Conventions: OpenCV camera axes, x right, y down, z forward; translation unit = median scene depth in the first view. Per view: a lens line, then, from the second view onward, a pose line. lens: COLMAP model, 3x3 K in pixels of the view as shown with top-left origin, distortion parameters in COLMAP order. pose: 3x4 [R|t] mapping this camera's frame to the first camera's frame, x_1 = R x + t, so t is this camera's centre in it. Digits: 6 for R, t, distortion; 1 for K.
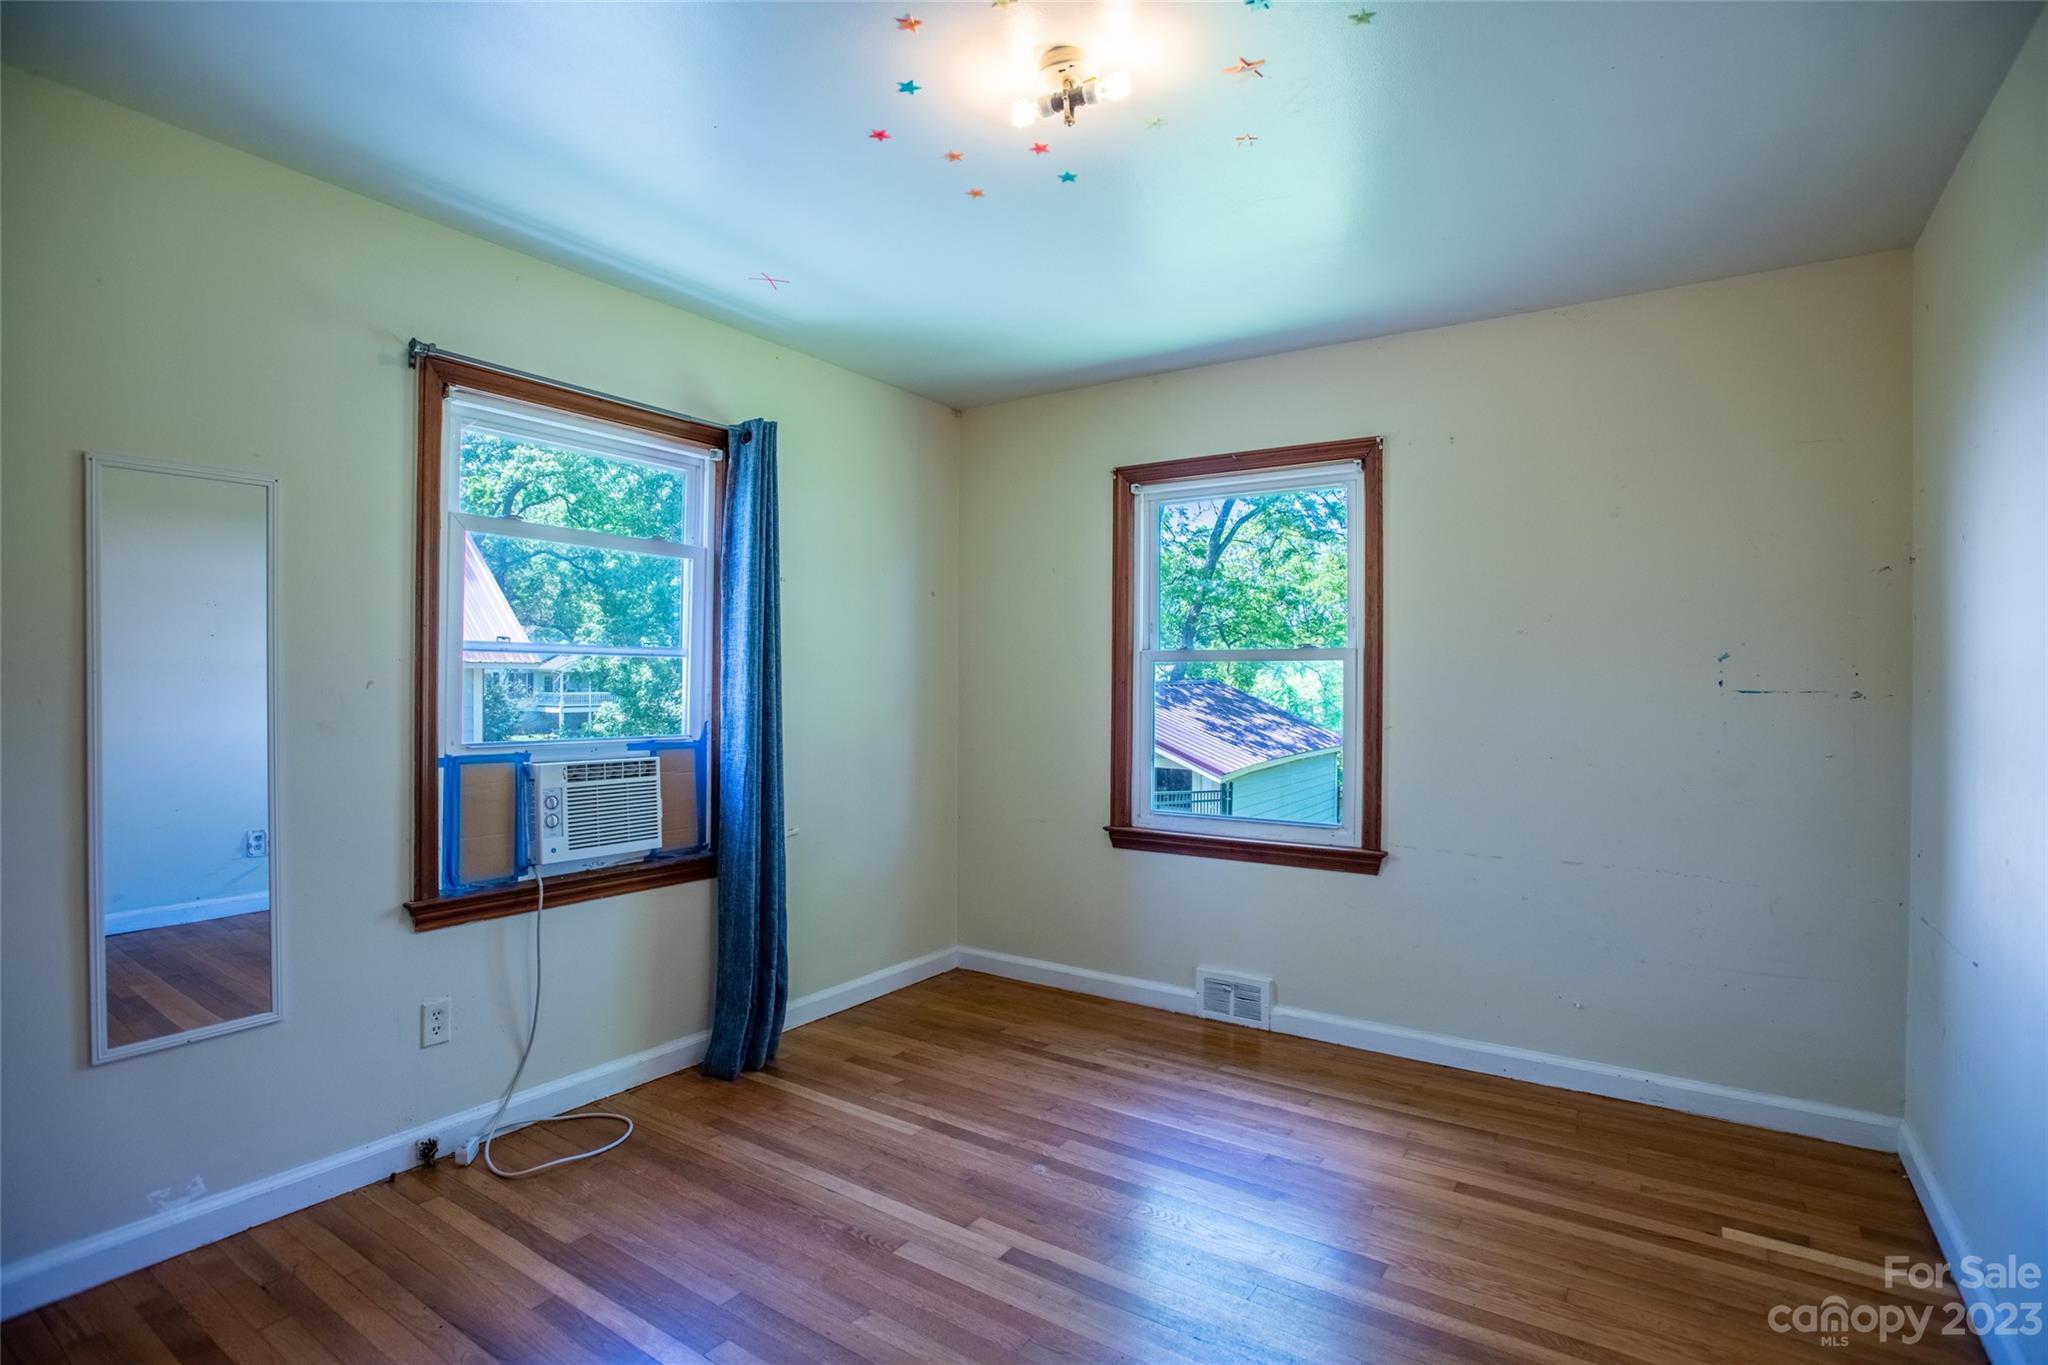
lens RADIAL K [[996.7, 0, 1029.3], [0, 996.7, 686.7], [0, 0, 1]] dist [-0.066458, 0.022949]
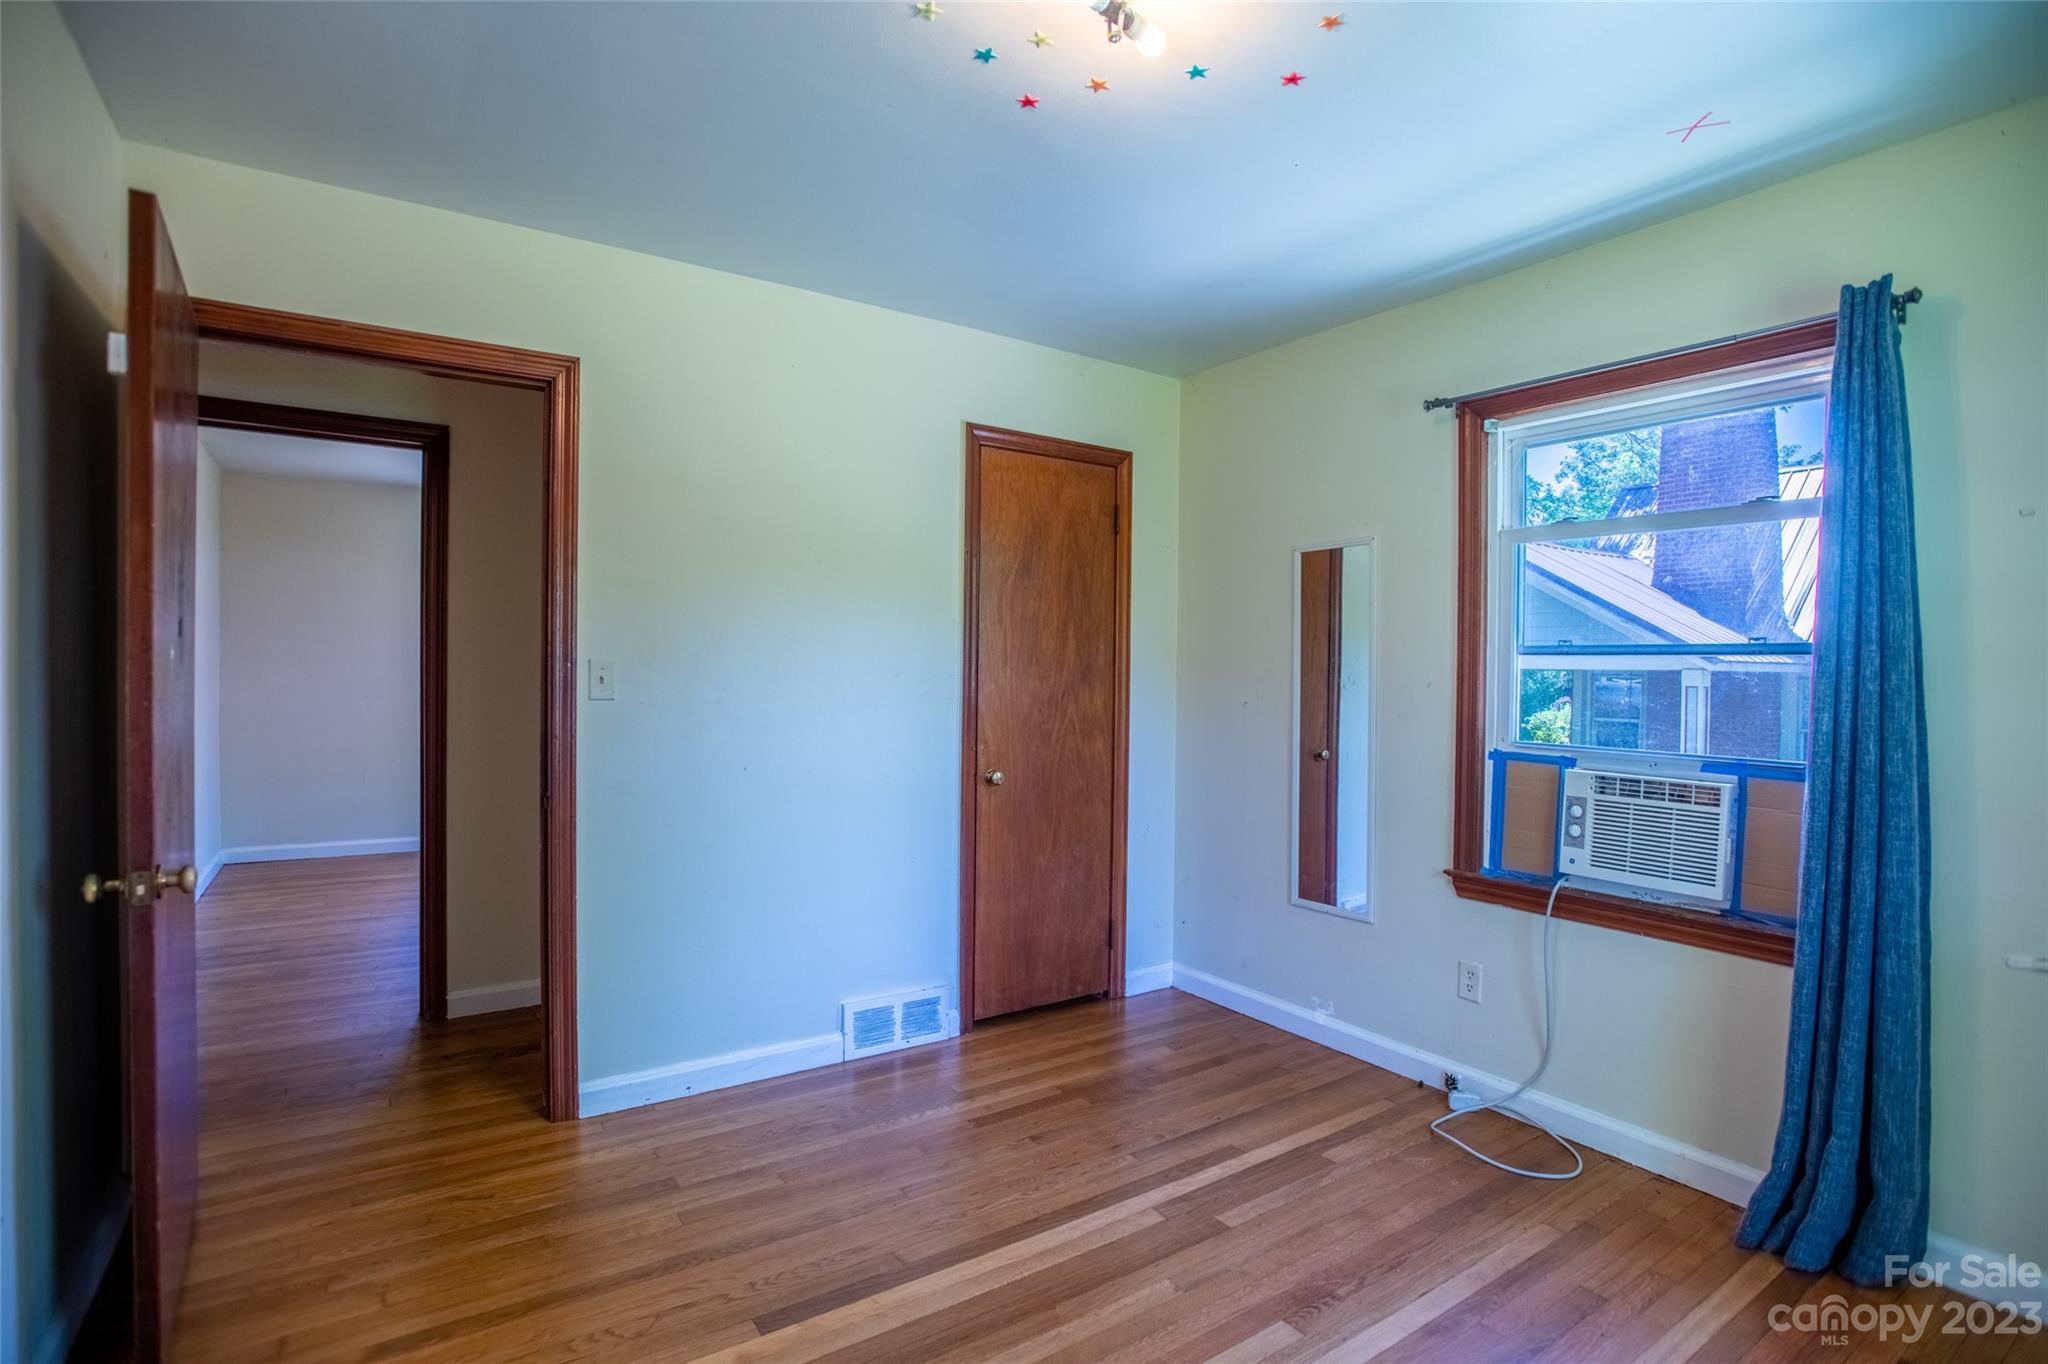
lens RADIAL K [[996.7, 0, 1029.3], [0, 996.7, 686.2], [0, 0, 1]] dist [-0.066458, 0.022949]
pose [[-0.386133, 0.002879, -0.922439, 0.651478], [-0.016669, 0.999810, 0.010098, -0.005169], [0.922293, 0.019275, -0.386011, 0.952747]]
